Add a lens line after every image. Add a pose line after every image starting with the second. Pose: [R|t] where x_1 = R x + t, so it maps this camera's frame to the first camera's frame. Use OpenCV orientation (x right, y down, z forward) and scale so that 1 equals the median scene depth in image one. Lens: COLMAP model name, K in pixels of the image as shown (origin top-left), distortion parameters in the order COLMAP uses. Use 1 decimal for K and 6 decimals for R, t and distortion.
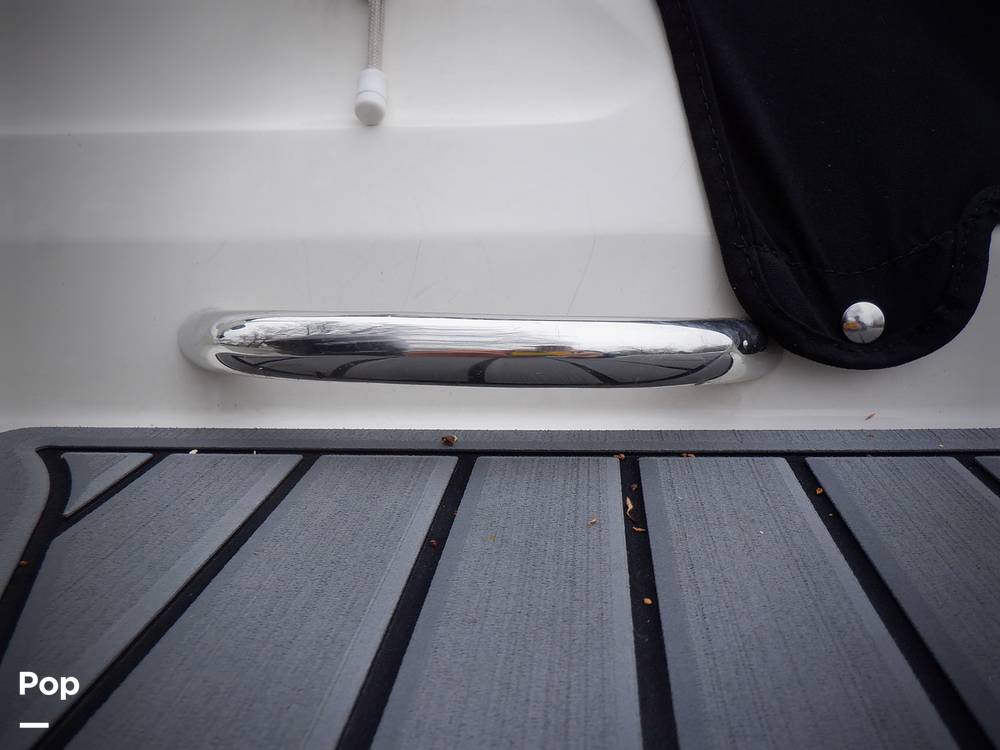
lens RADIAL K [[832.3, 0, 500.4], [0, 832.3, 374.7], [0, 0, 1]] dist [0.004296, -0.017118]
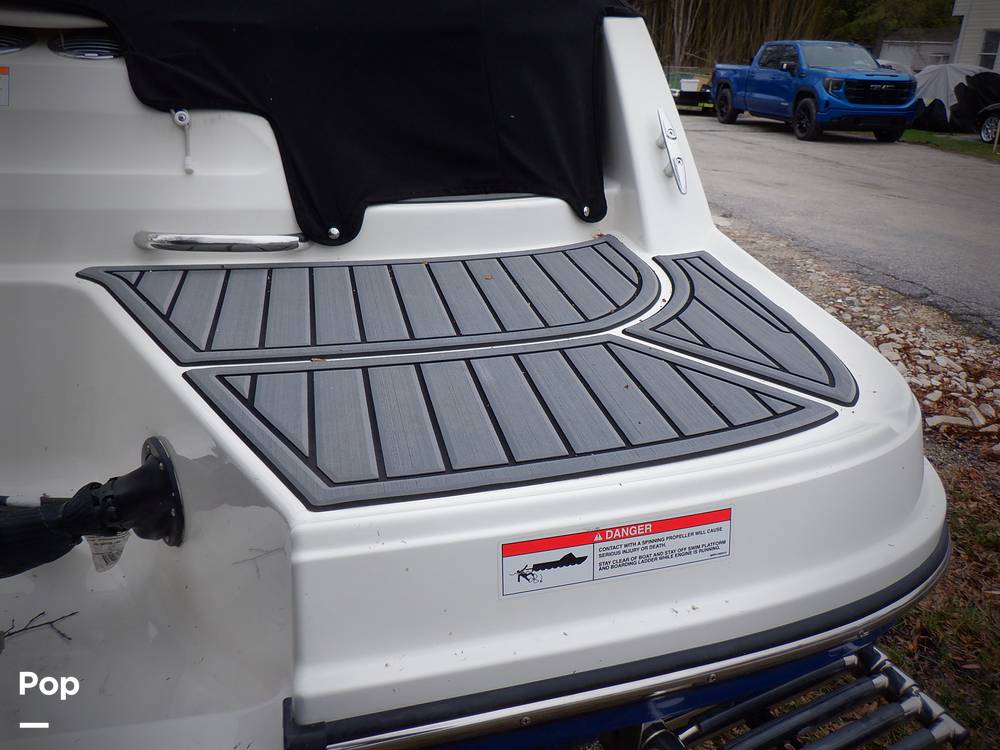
lens RADIAL K [[832.3, 0, 502.1], [0, 832.3, 375.2], [0, 0, 1]] dist [0.004296, -0.017118]
pose [[0.945997, -0.065331, 0.317523, -0.089347], [0.016444, 0.987892, 0.154270, 0.002216], [-0.323757, -0.140718, 0.935617, -2.919732]]
